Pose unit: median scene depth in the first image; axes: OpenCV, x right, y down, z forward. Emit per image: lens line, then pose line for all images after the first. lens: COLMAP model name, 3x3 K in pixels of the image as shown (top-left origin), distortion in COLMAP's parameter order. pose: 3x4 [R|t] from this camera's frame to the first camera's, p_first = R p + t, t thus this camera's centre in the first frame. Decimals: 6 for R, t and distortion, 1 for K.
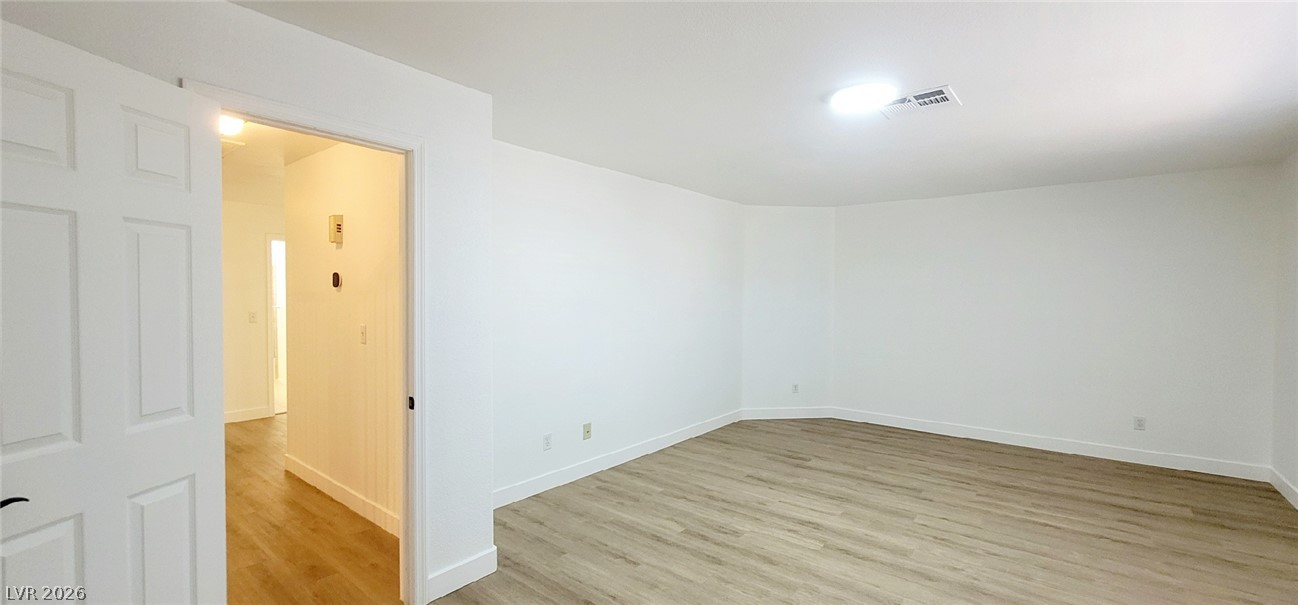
lens RADIAL K [[530.8, 0, 650.1], [0, 530.8, 306.5], [0, 0, 1]] dist [-0.008212, 0.000256]
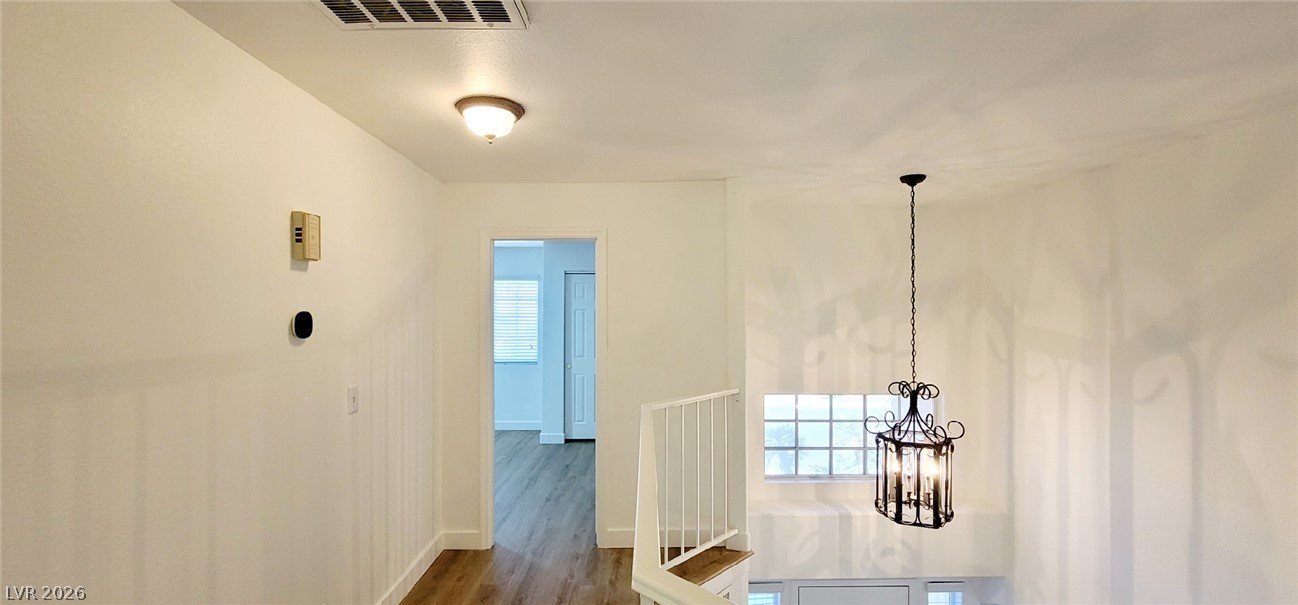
lens RADIAL K [[530.8, 0, 650.1], [0, 530.8, 306.5], [0, 0, 1]] dist [-0.008212, 0.000256]
pose [[-0.631129, 0.005396, 0.775659, -1.314148], [0.011768, 0.999927, 0.002619, -0.069921], [-0.775589, 0.010781, -0.631147, 1.100481]]
